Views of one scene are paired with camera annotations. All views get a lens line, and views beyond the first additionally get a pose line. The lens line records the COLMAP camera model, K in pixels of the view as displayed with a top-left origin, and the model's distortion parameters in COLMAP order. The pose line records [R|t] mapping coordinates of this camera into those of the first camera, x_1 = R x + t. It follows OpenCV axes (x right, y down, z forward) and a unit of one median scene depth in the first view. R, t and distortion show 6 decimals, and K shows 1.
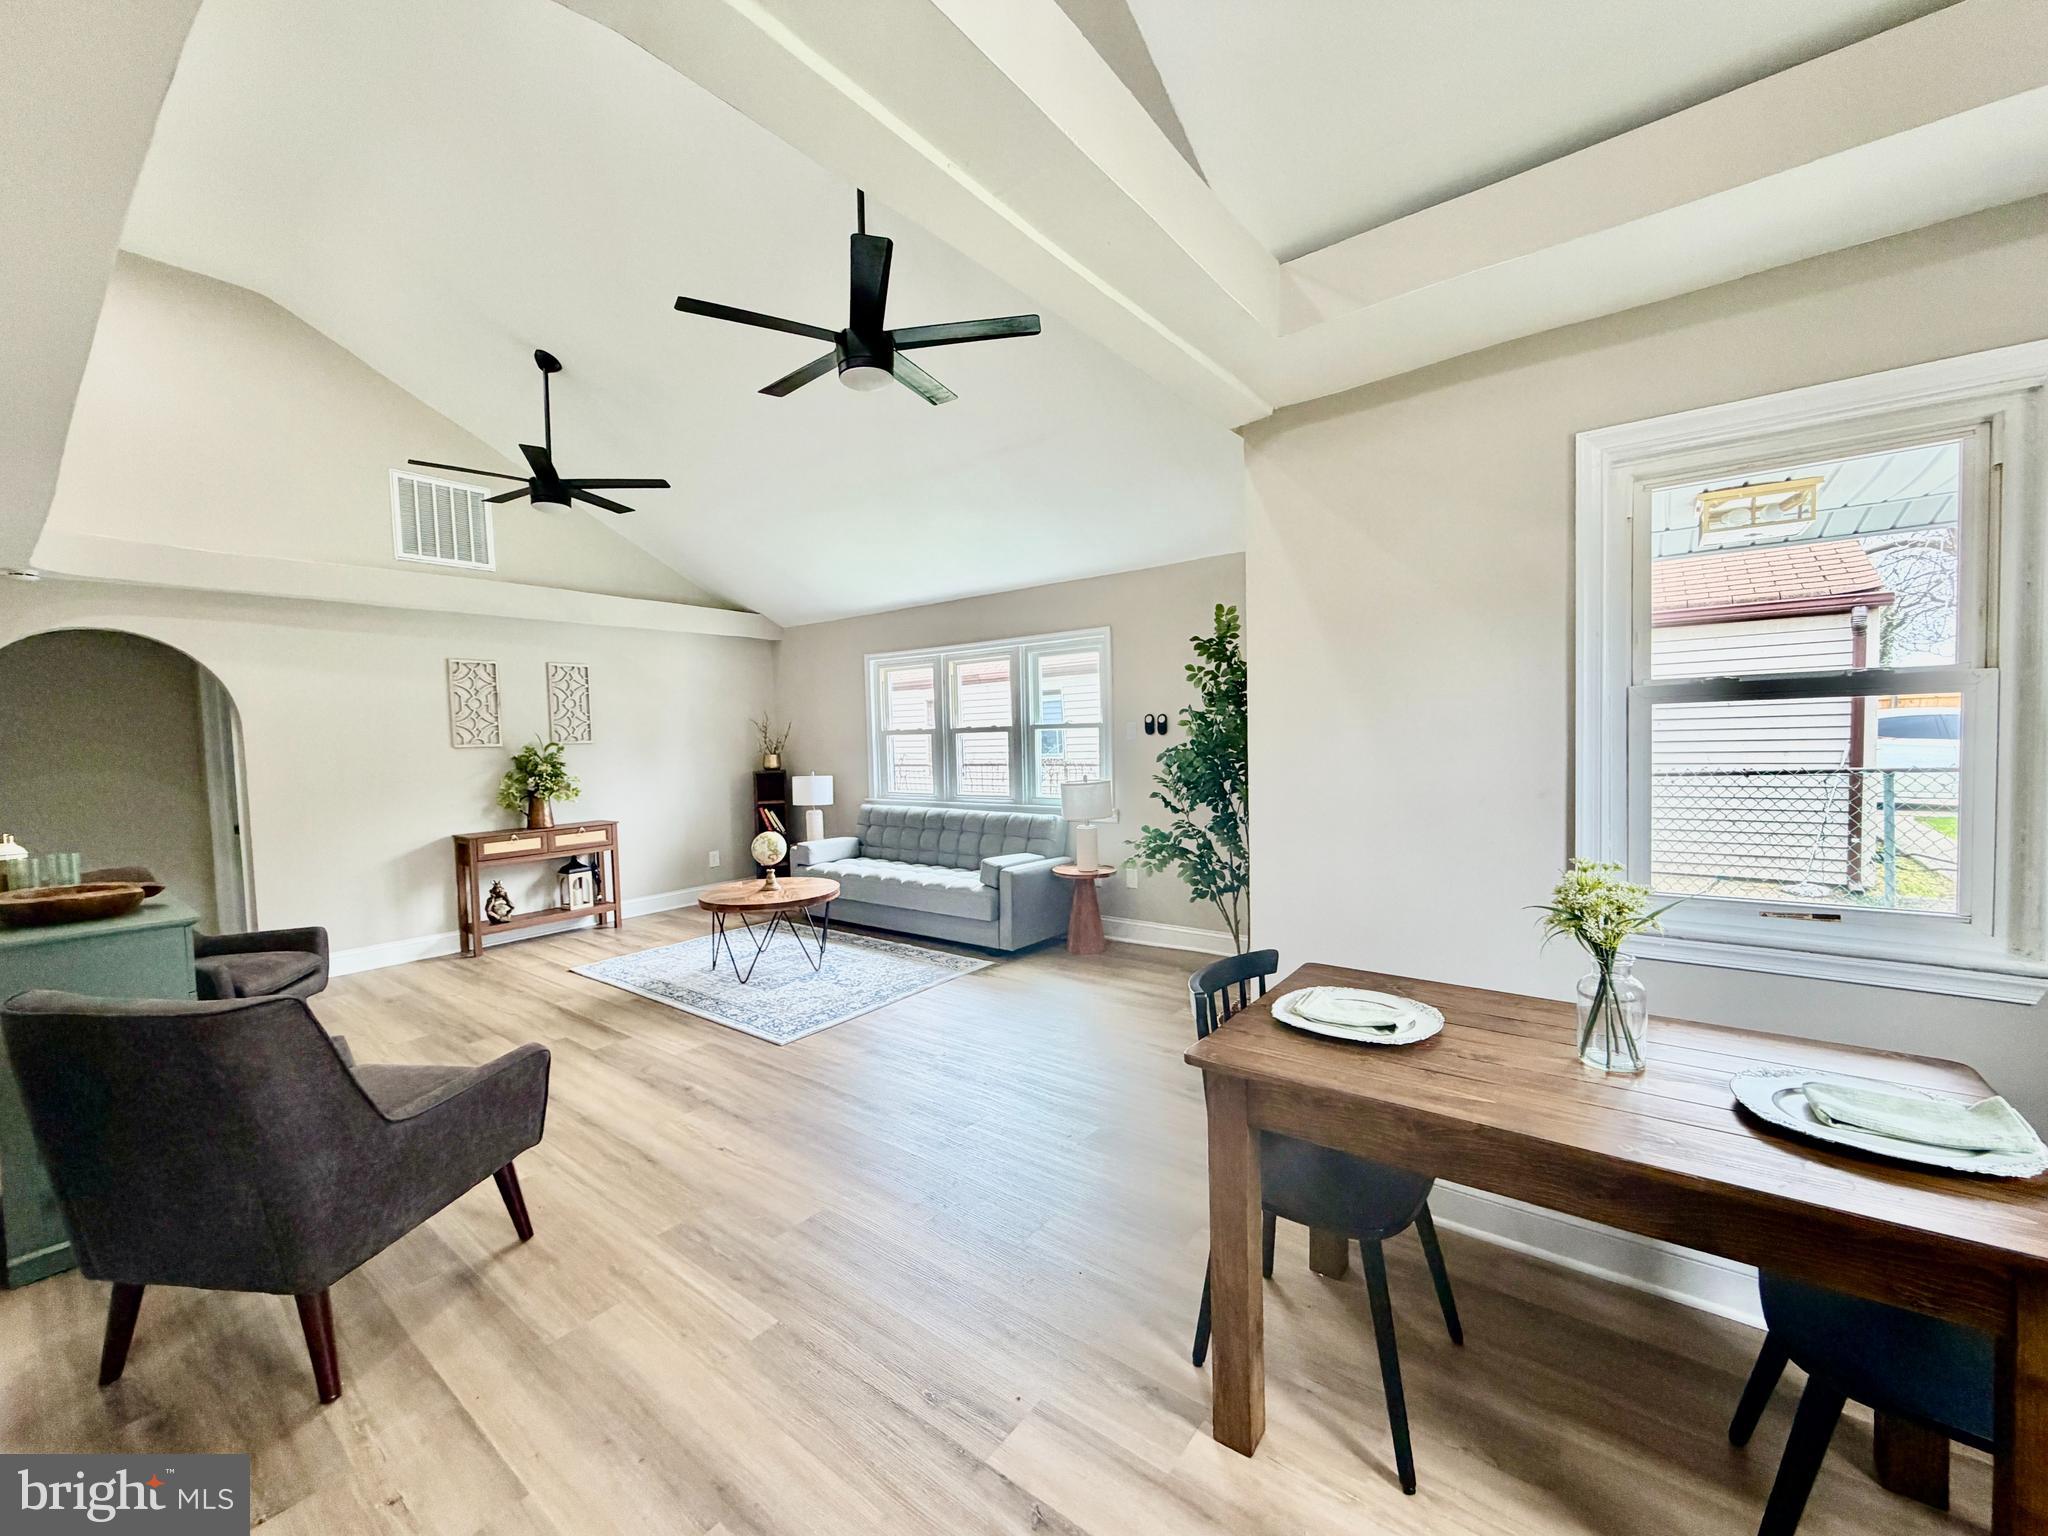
lens RADIAL K [[815.8, 0, 1016.3], [0, 815.8, 766.9], [0, 0, 1]] dist [-0.000147, 0.000359]
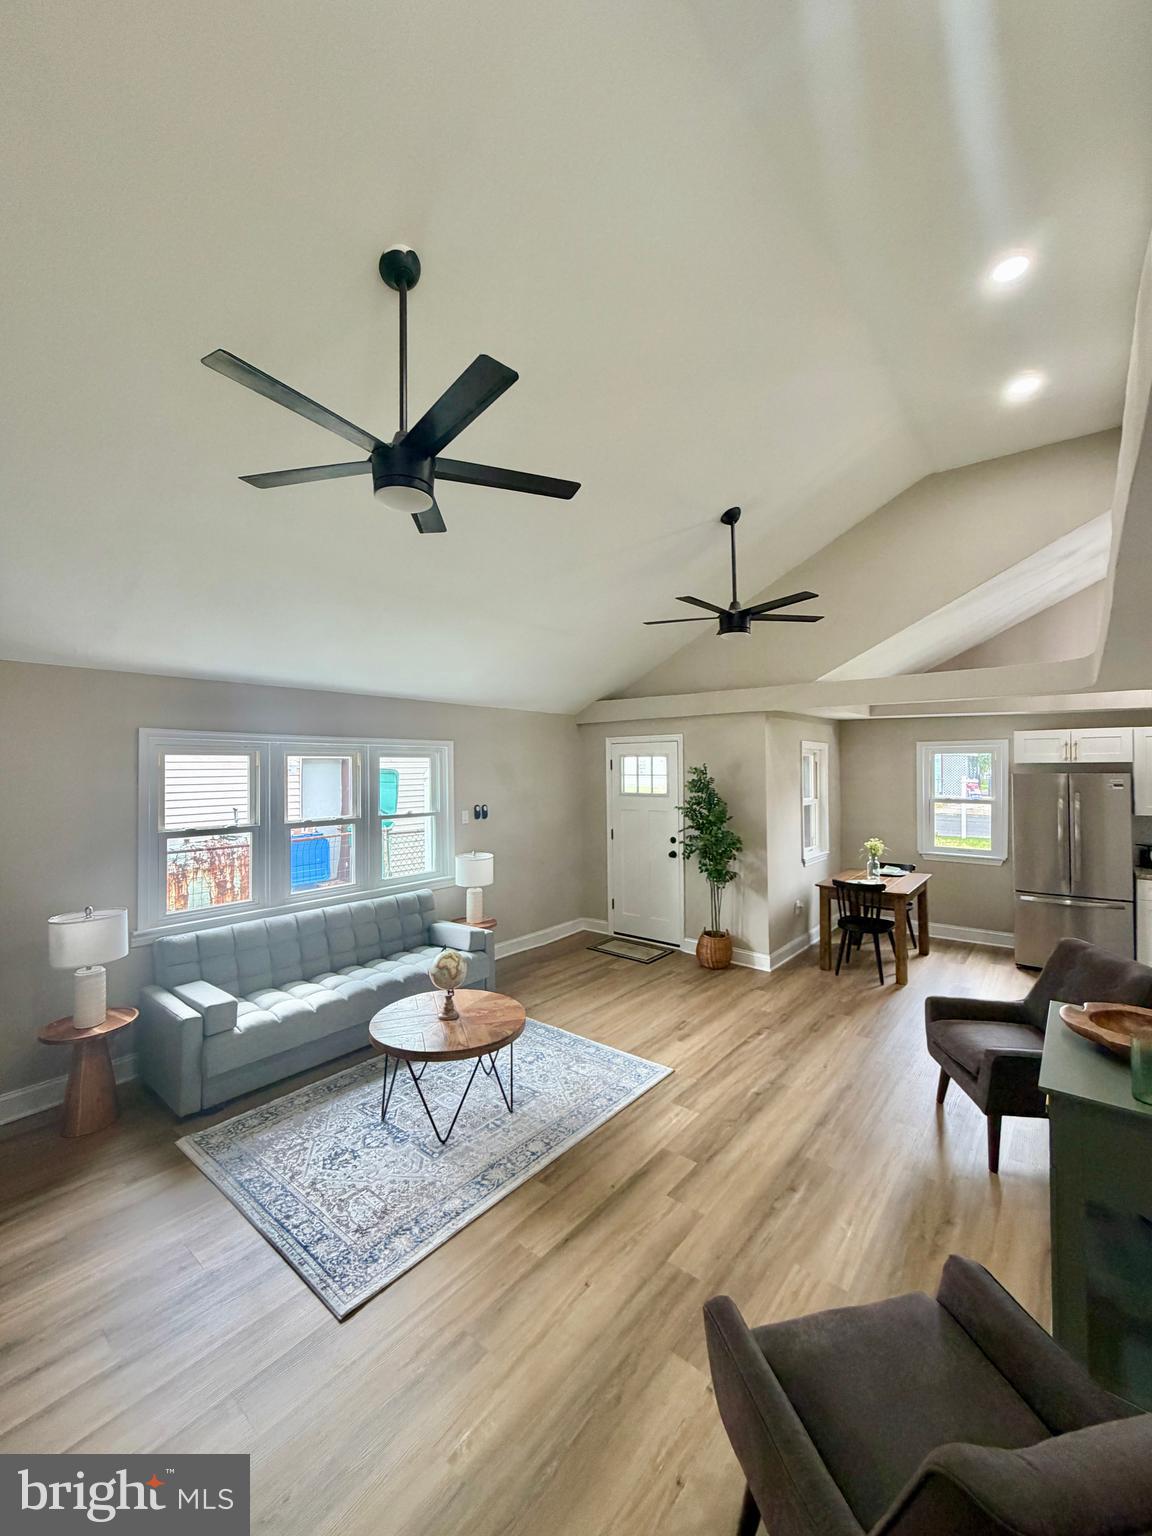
lens RADIAL K [[611.8, 0, 577.0], [0, 611.8, 761.8], [0, 0, 1]] dist [-0.000147, 0.000359]
pose [[0.023081, 0.040470, 0.998914, -0.914846], [0.047961, 0.997985, -0.041541, -0.086768], [-0.998582, 0.048868, 0.021094, 0.782050]]
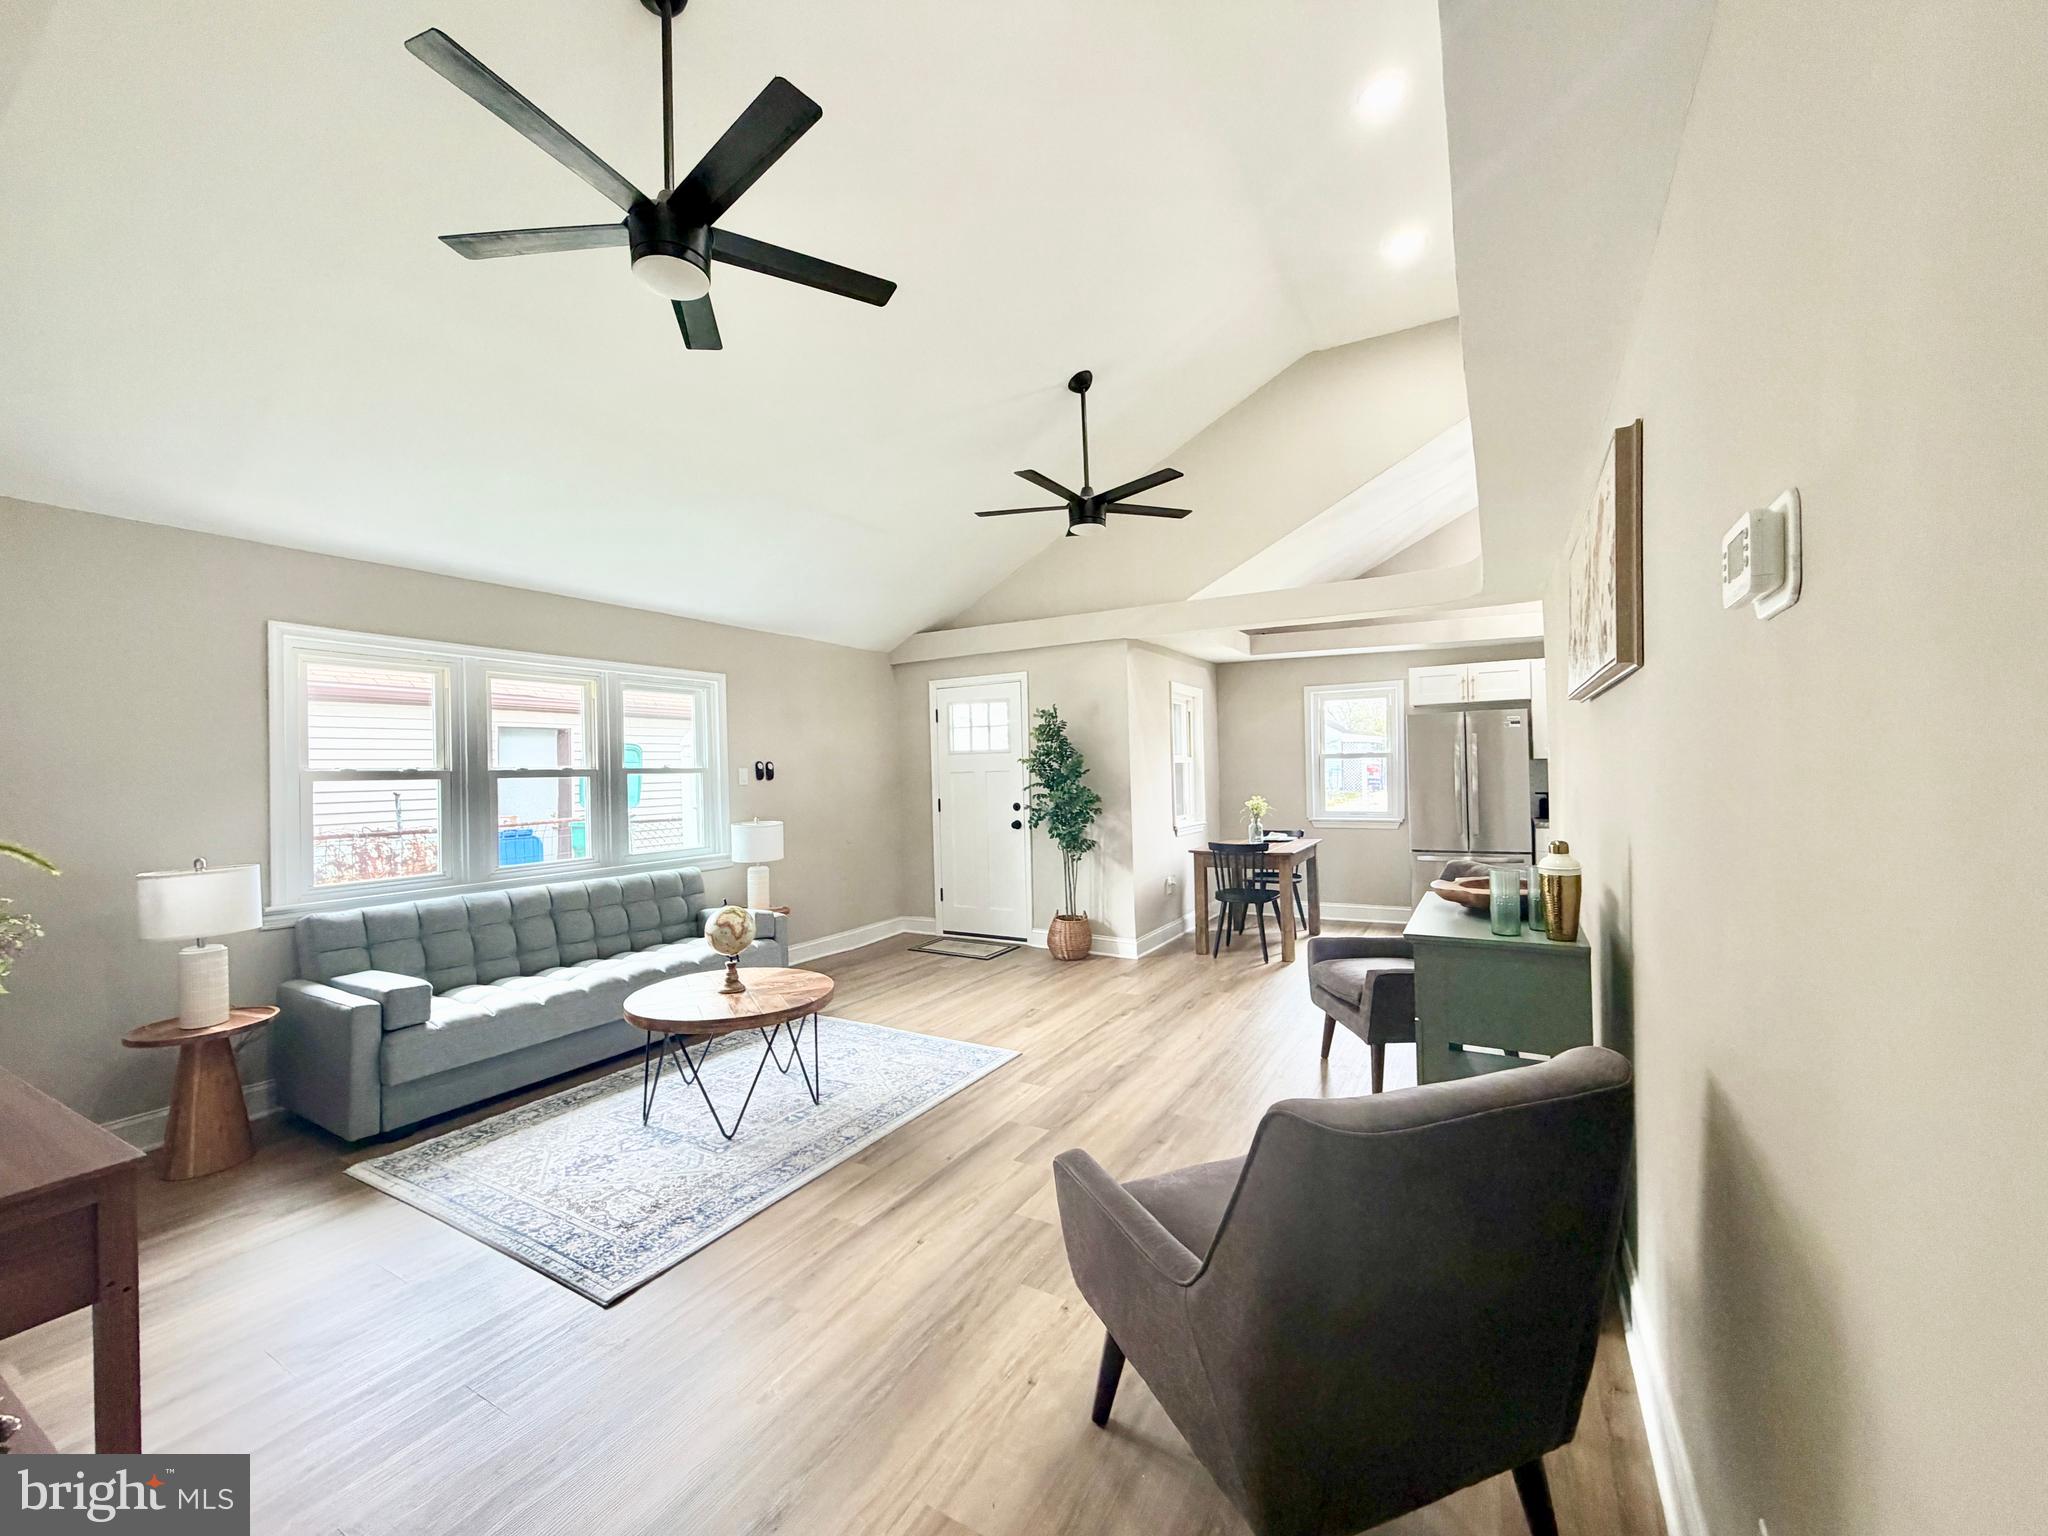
lens RADIAL K [[815.8, 0, 1016.3], [0, 815.8, 766.9], [0, 0, 1]] dist [-0.000147, 0.000359]
pose [[-0.130920, 0.038887, 0.990630, -0.956913], [0.068131, 0.997221, -0.030141, -0.000689], [-0.989049, 0.063546, -0.133206, 0.791541]]
